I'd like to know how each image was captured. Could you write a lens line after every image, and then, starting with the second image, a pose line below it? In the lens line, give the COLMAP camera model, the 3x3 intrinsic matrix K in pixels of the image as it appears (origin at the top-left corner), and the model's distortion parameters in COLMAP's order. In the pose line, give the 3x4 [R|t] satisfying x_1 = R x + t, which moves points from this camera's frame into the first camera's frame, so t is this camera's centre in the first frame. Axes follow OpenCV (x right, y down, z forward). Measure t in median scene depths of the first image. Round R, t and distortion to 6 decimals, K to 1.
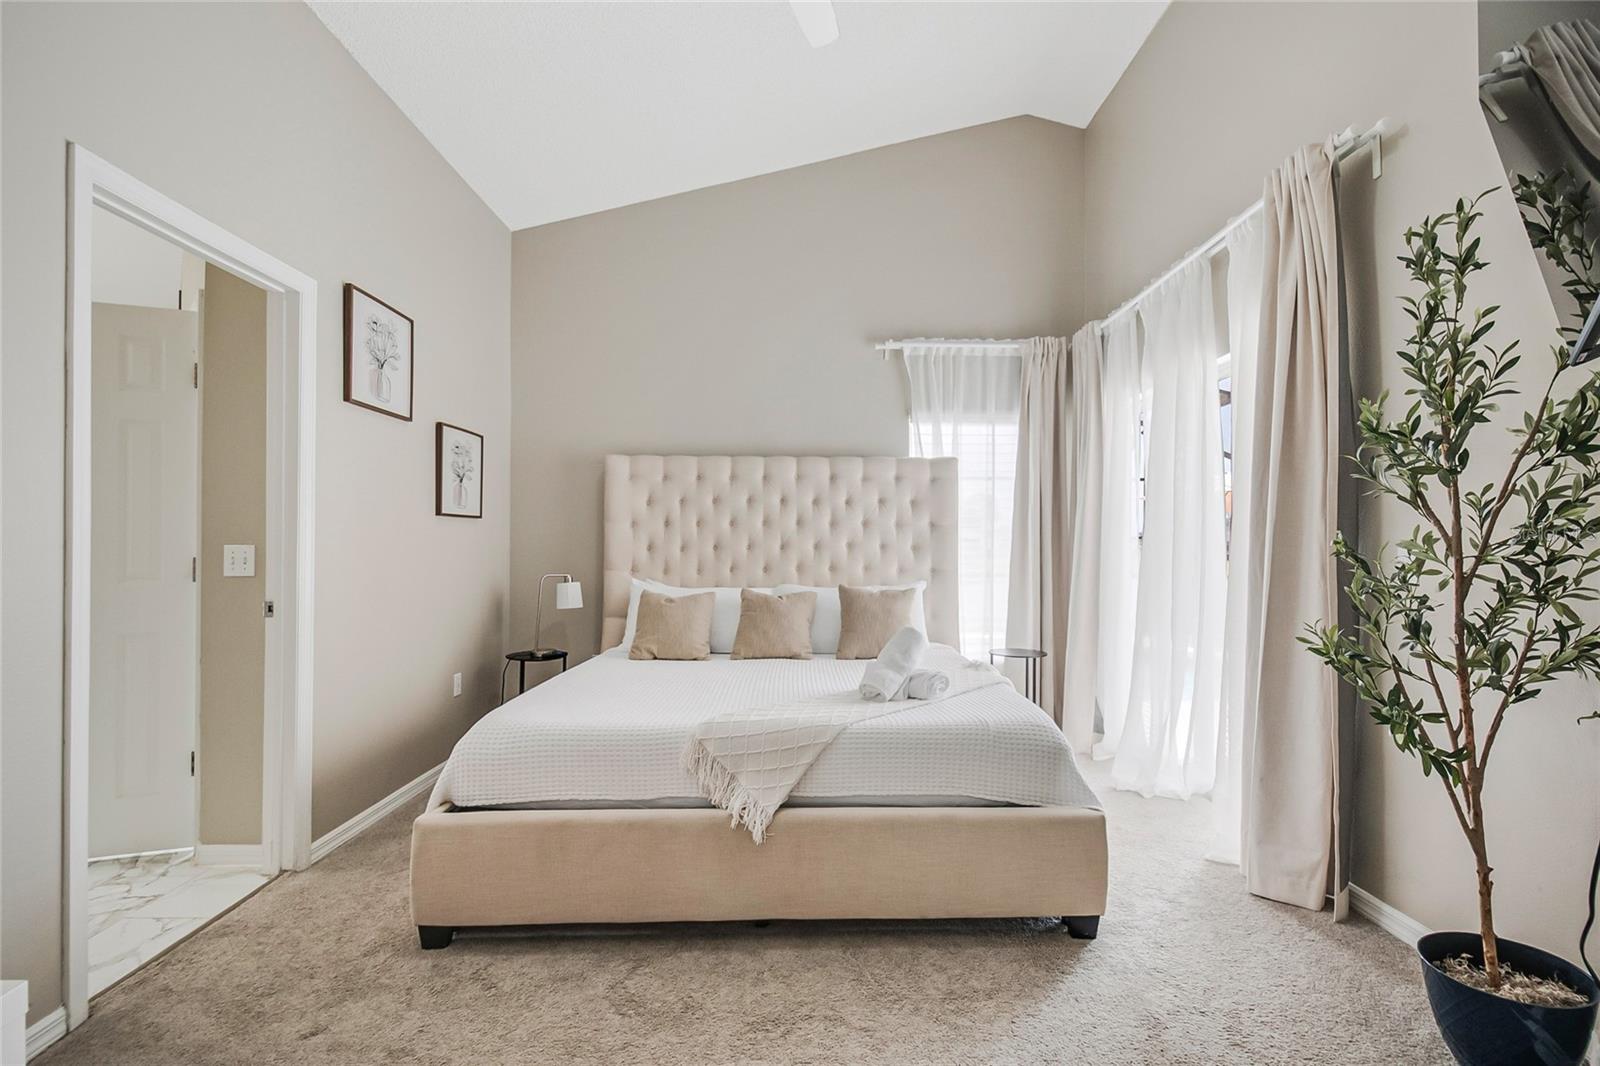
lens RADIAL K [[696.2, 0, 794.9], [0, 696.2, 547.6], [0, 0, 1]] dist [0.014625, -0.017101]
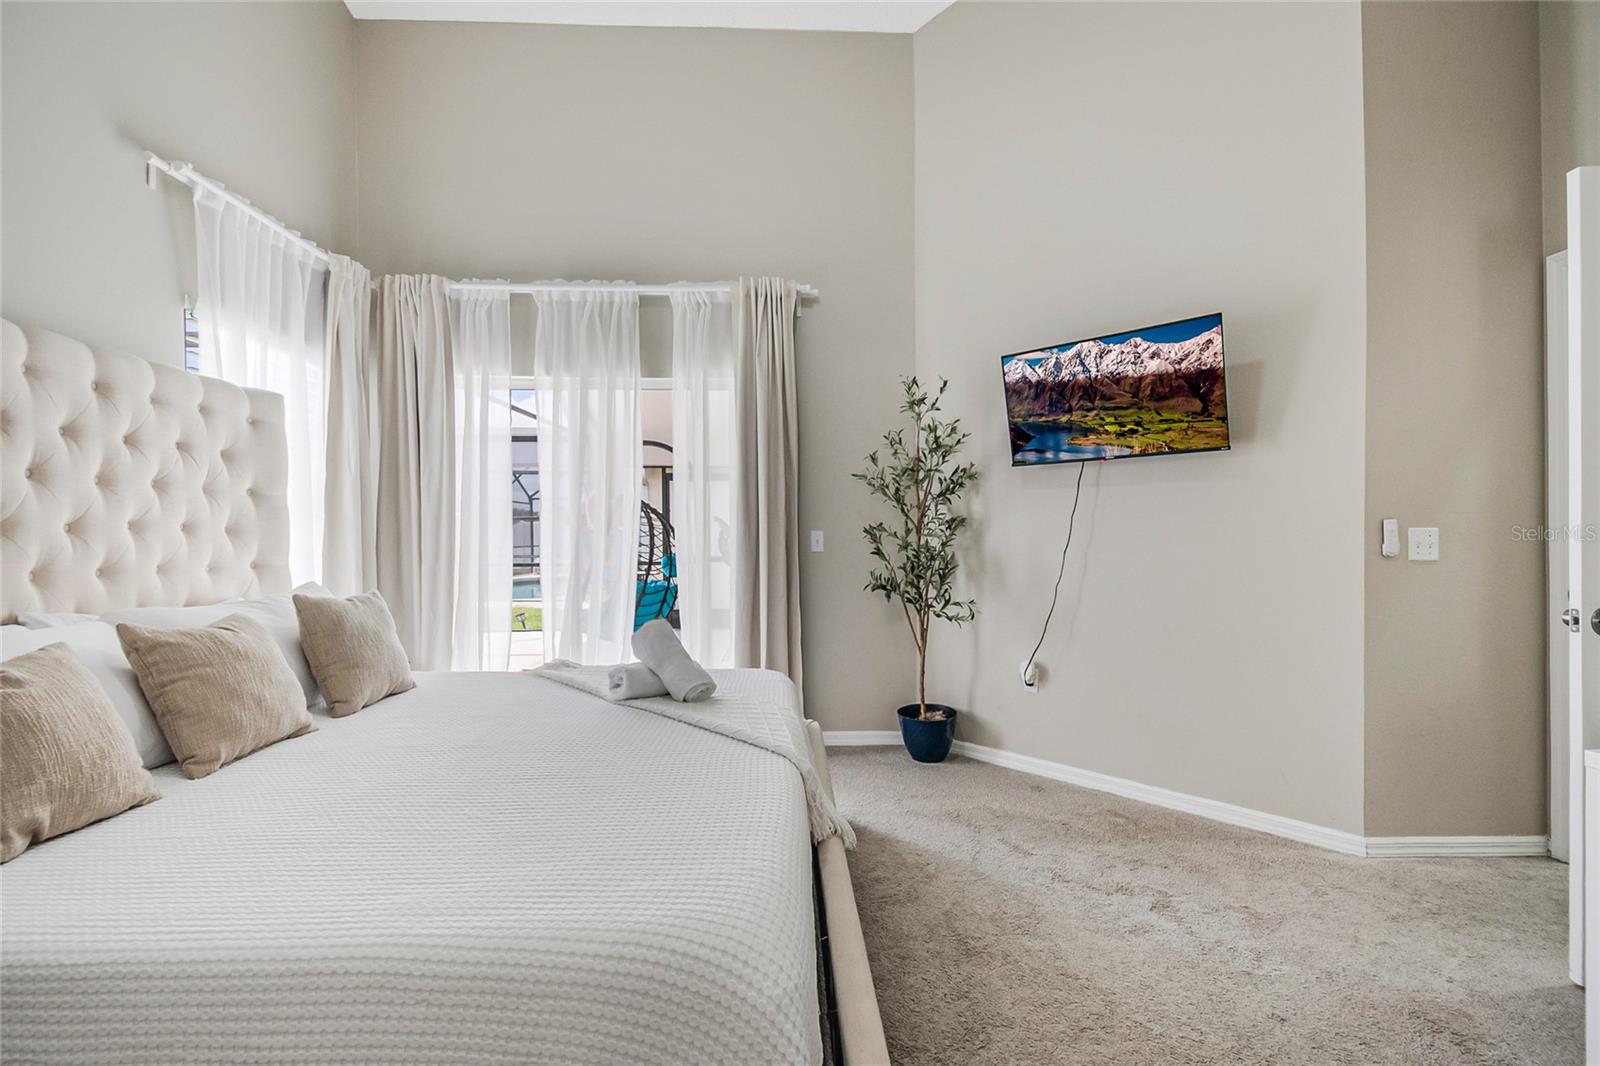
lens RADIAL K [[719.0, 0, 831.3], [0, 719.0, 527.3], [0, 0, 1]] dist [-0.000974, -0.000562]
pose [[-0.034812, -0.005417, 0.999379, -0.492000], [-0.009060, 0.999946, 0.005105, -0.008289], [-0.999353, -0.008876, -0.034860, 0.509381]]
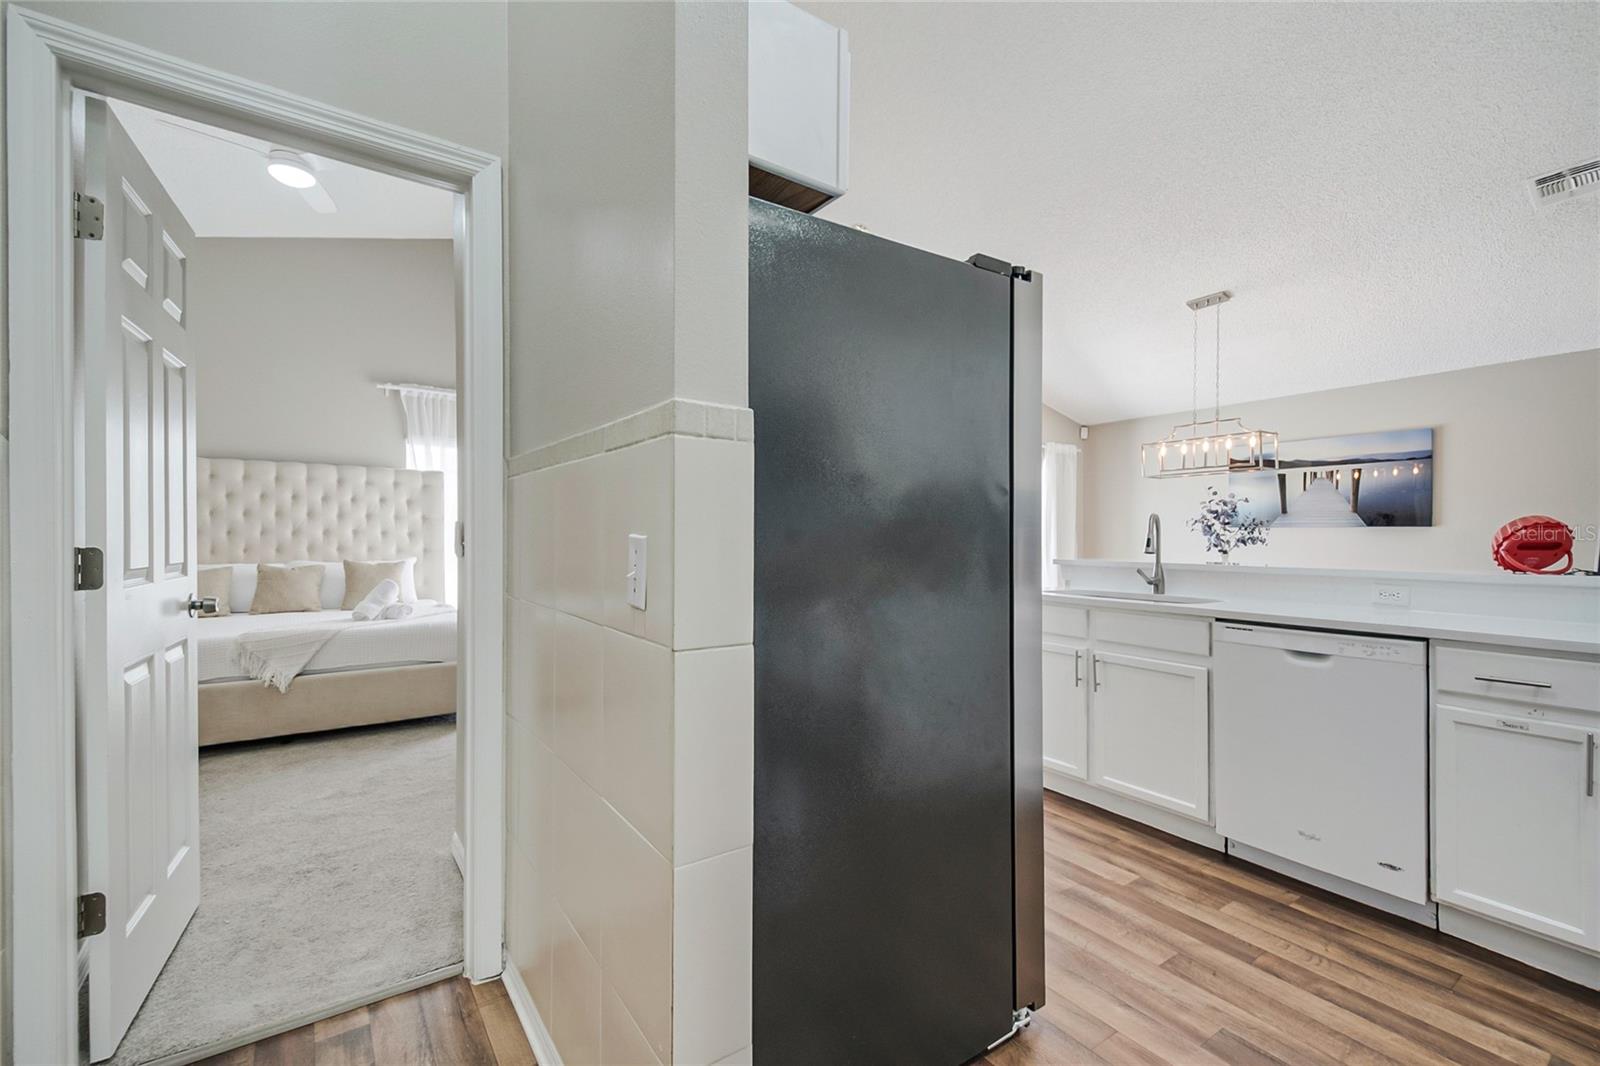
lens RADIAL K [[696.2, 0, 794.9], [0, 696.2, 547.6], [0, 0, 1]] dist [0.014625, -0.017101]
pose [[0.818200, -0.004929, 0.574912, -0.002350], [-0.005614, 0.999847, 0.016562, -0.000183], [-0.574906, -0.016778, 0.818047, -0.620633]]
